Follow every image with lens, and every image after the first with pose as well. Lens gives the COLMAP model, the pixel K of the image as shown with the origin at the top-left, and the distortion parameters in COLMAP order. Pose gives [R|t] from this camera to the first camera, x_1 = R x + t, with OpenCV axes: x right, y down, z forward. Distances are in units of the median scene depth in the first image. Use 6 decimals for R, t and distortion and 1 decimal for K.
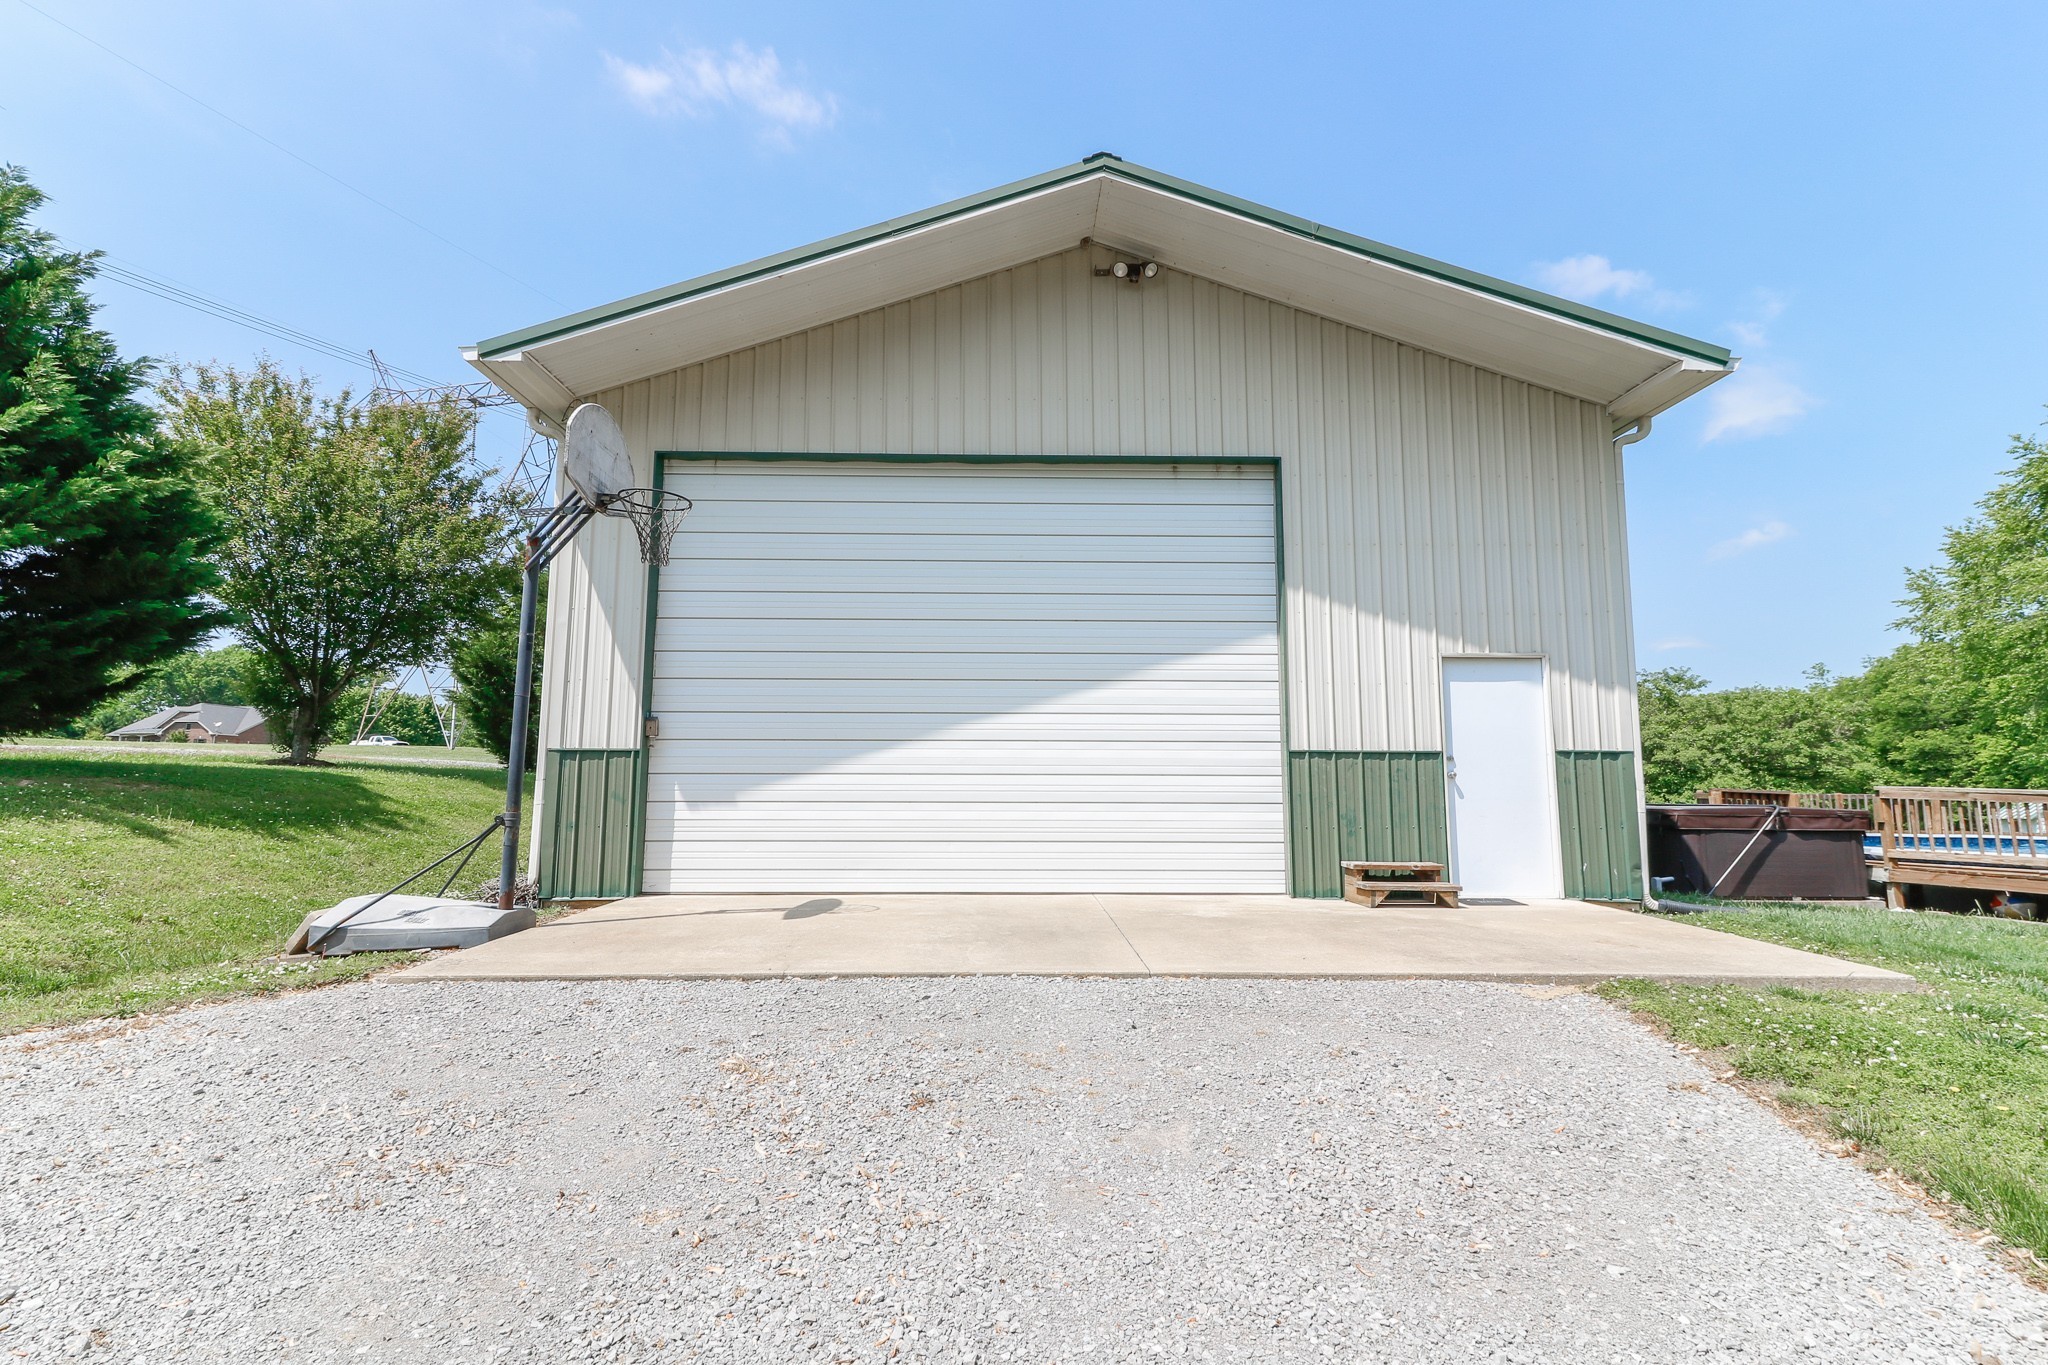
lens RADIAL K [[986.3, 0, 1020.9], [0, 986.3, 673.6], [0, 0, 1]] dist [0.014619, 0.000221]
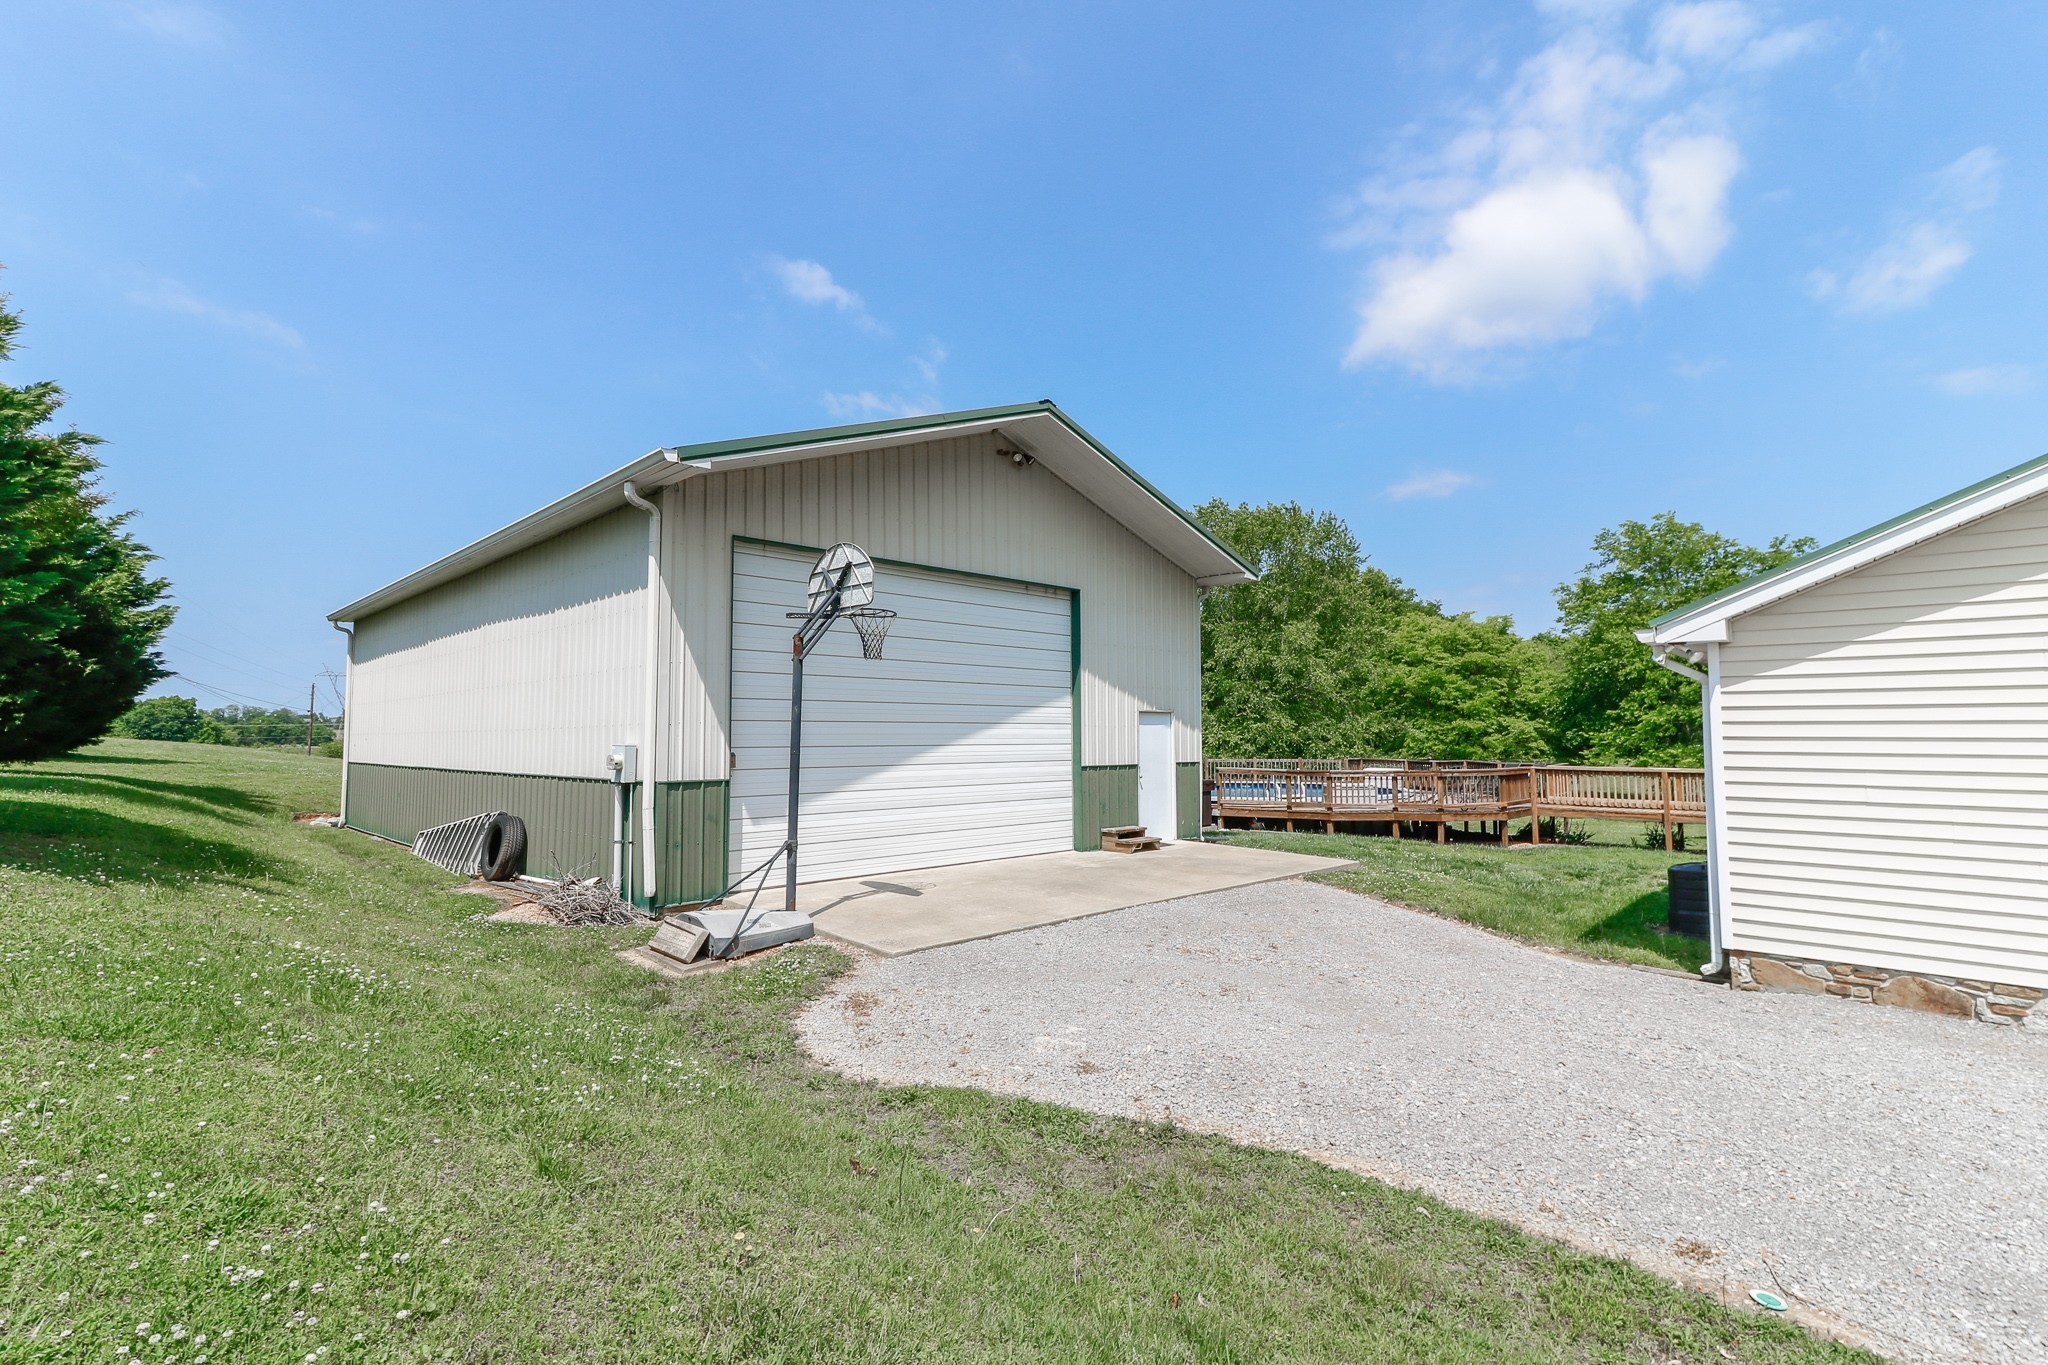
lens RADIAL K [[951.6, 0, 1030.8], [0, 951.6, 674.4], [0, 0, 1]] dist [0.015510, 0.000307]
pose [[0.725255, 0.040284, 0.687301, -0.903204], [-0.077886, 0.996679, 0.023770, -0.109540], [-0.684060, -0.070770, 0.725984, -0.120205]]
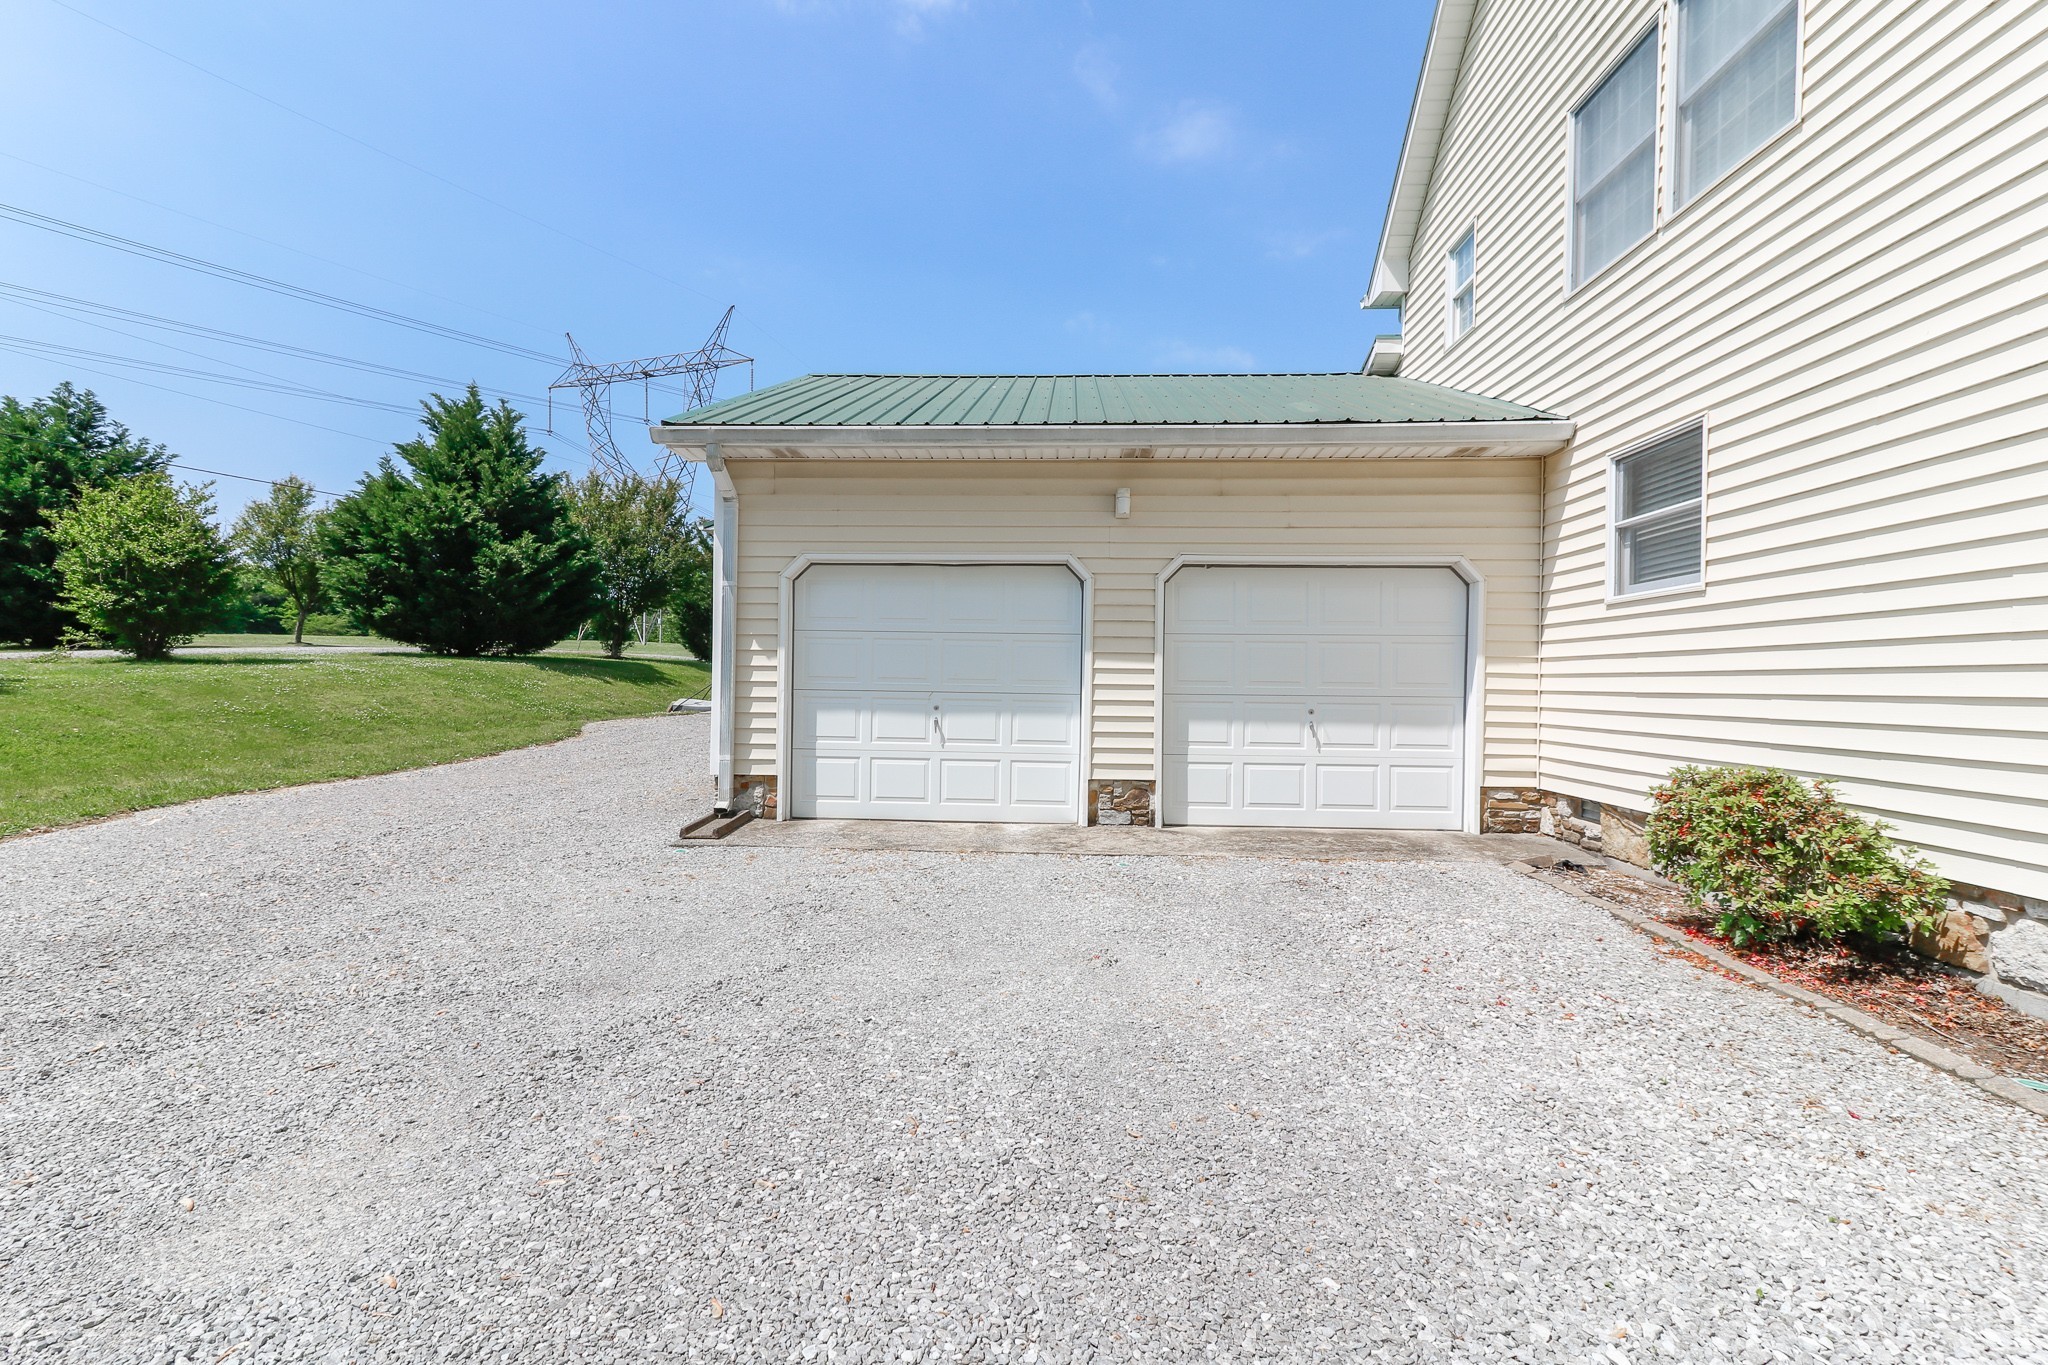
lens RADIAL K [[942.4, 0, 1021.2], [0, 942.4, 678.7], [0, 0, 1]] dist [0.013105, -0.000652]
pose [[0.992628, 0.011049, -0.120692, 0.688777], [0.002641, 0.993627, 0.112686, -0.161975], [0.121168, -0.112174, 0.986273, -1.591678]]
